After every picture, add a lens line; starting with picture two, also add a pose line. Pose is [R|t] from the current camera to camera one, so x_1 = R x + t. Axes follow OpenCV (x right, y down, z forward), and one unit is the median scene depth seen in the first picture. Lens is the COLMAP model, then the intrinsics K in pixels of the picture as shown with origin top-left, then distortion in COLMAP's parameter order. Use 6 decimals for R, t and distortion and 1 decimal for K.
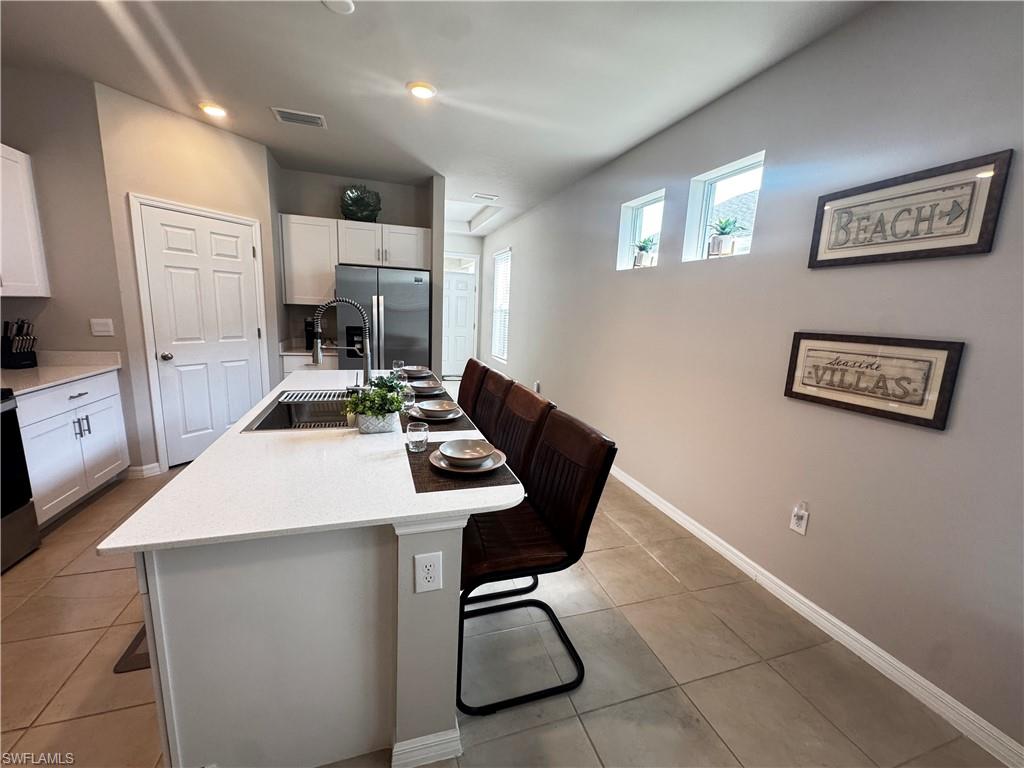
lens RADIAL K [[409.4, 0, 509.3], [0, 409.4, 384.3], [0, 0, 1]] dist [-0.002872, -0.000120]
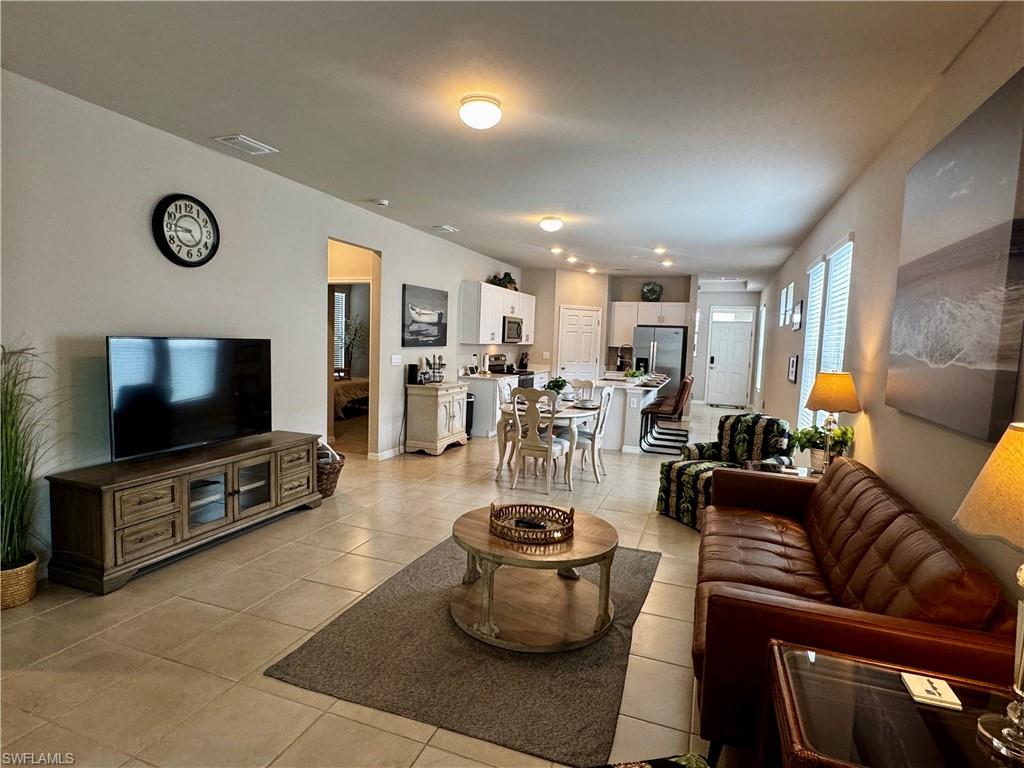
lens RADIAL K [[558.6, 0, 506.3], [0, 558.6, 383.4], [0, 0, 1]] dist [-0.004666, 0.000571]
pose [[0.784584, 0.033410, -0.619121, 1.043620], [-0.114080, 0.989278, -0.091184, 0.399176], [0.609437, 0.142171, 0.779983, -1.952879]]
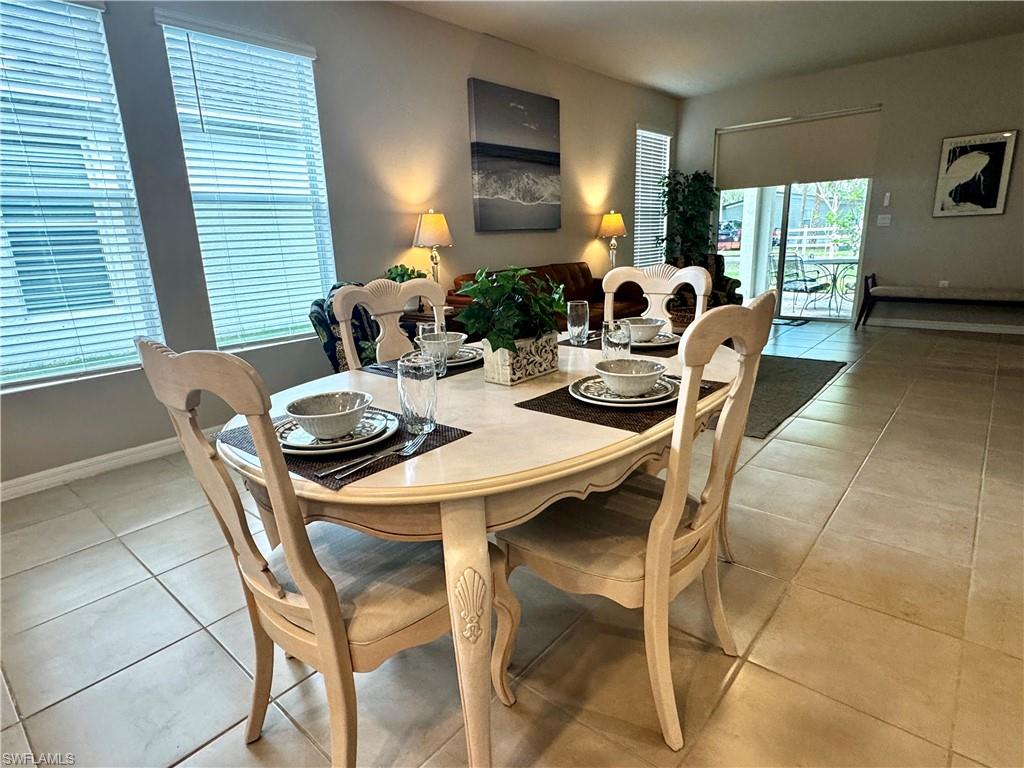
lens RADIAL K [[558.6, 0, 506.3], [0, 558.6, 383.4], [0, 0, 1]] dist [-0.004666, 0.000571]
pose [[-0.516930, -0.243688, 0.820609, -0.559353], [0.172690, 0.909229, 0.378788, 0.064951], [-0.838428, 0.337518, -0.427925, 0.066615]]
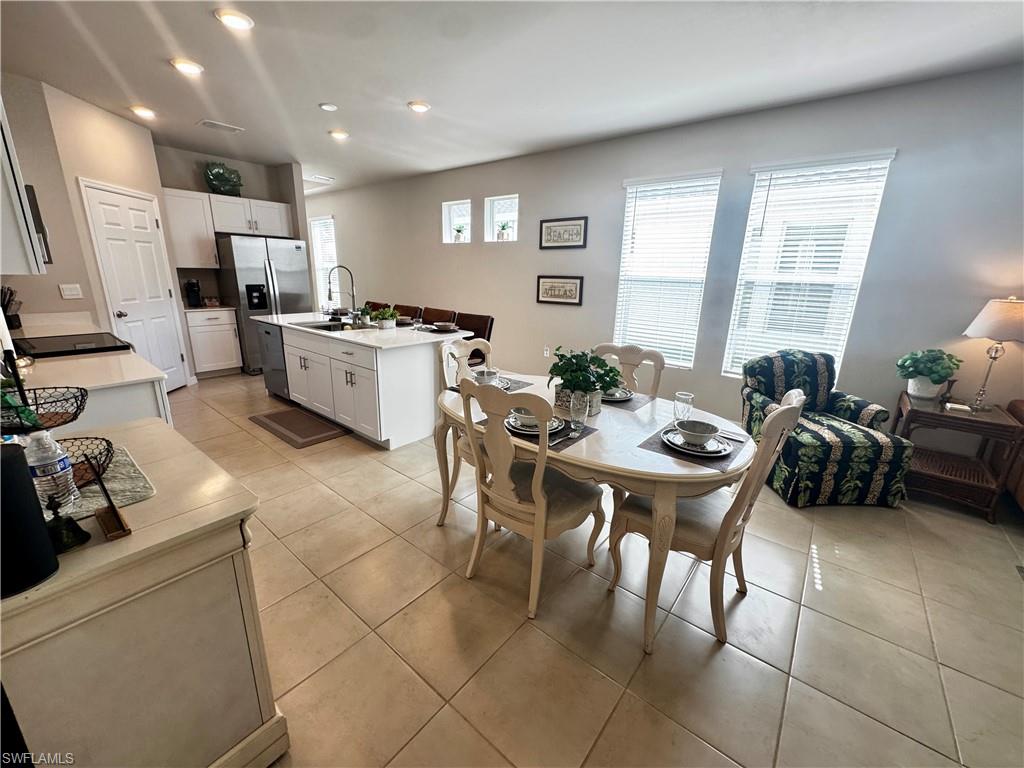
lens RADIAL K [[409.4, 0, 509.3], [0, 409.4, 384.3], [0, 0, 1]] dist [-0.002872, -0.000120]
pose [[0.839448, -0.168388, 0.516694, -0.583966], [0.113221, 0.984111, 0.136772, 0.112544], [-0.531515, -0.056312, 0.845175, -0.725768]]
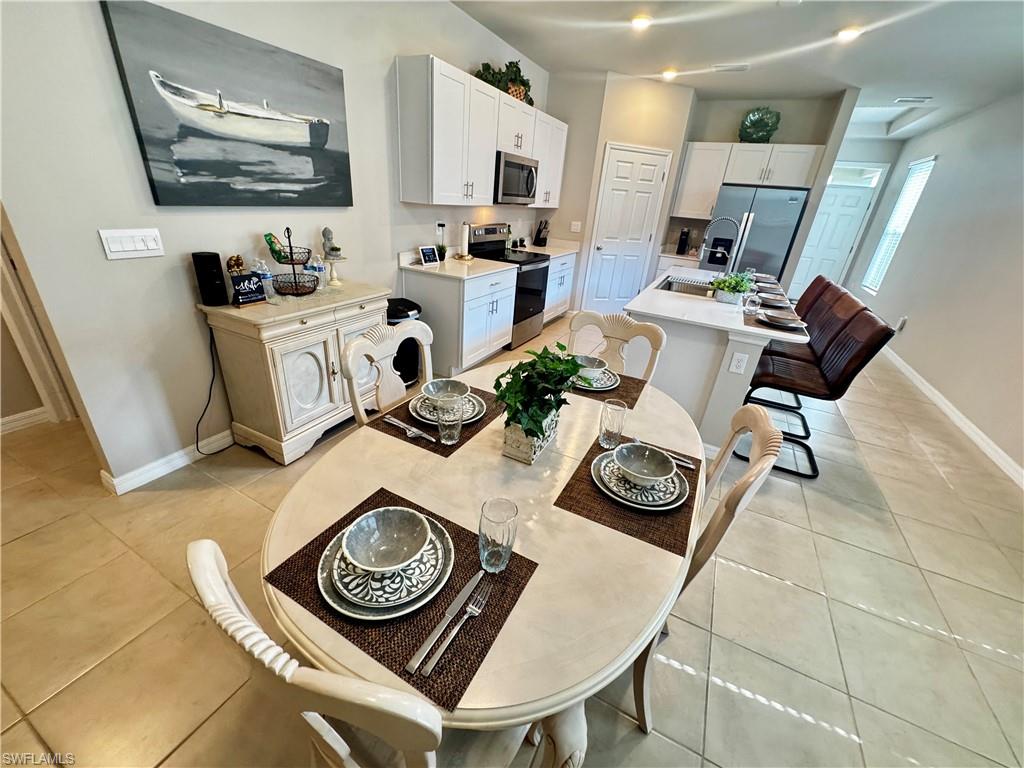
lens RADIAL K [[410.4, 0, 508.6], [0, 410.4, 384.2], [0, 0, 1]] dist [-0.003873, -0.000414]
pose [[0.704783, 0.306328, -0.639879, 0.139287], [-0.172730, 0.948923, 0.264026, 0.087948], [0.688074, -0.075555, 0.721696, -0.528784]]
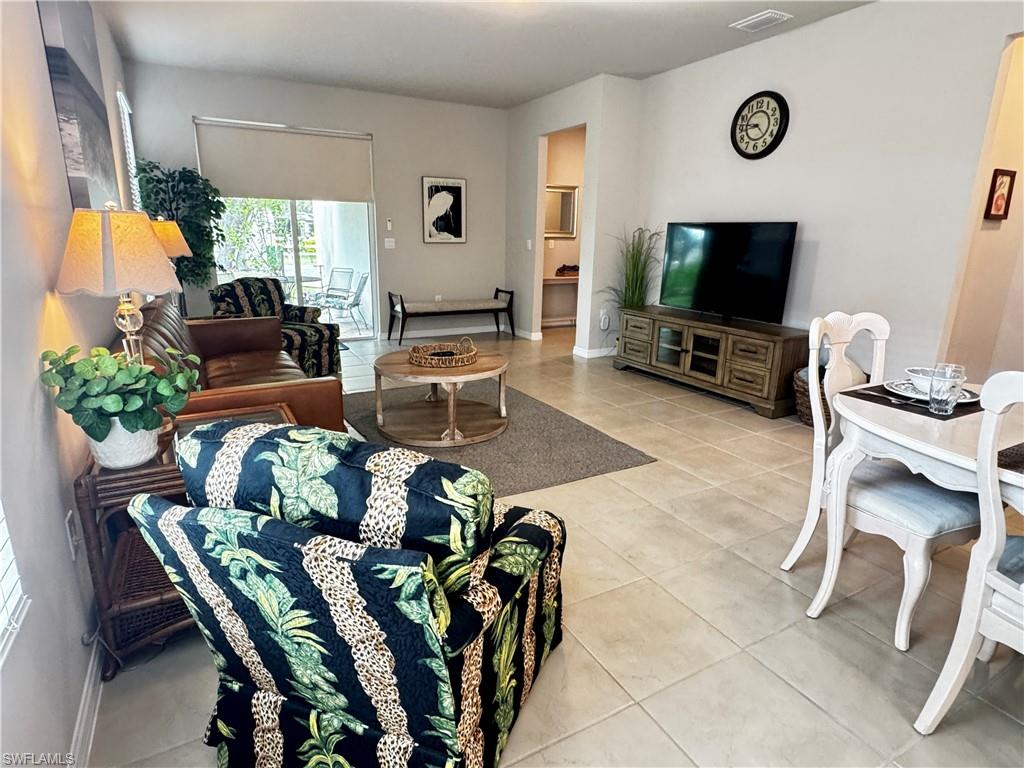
lens RADIAL K [[563.6, 0, 504.1], [0, 563.6, 382.6], [0, 0, 1]] dist [-0.001367, 0.000708]
pose [[-0.981936, -0.013654, -0.188722, 0.553281], [-0.092957, 0.903545, 0.418290, 0.053220], [0.164808, 0.428276, -0.888492, 0.139903]]
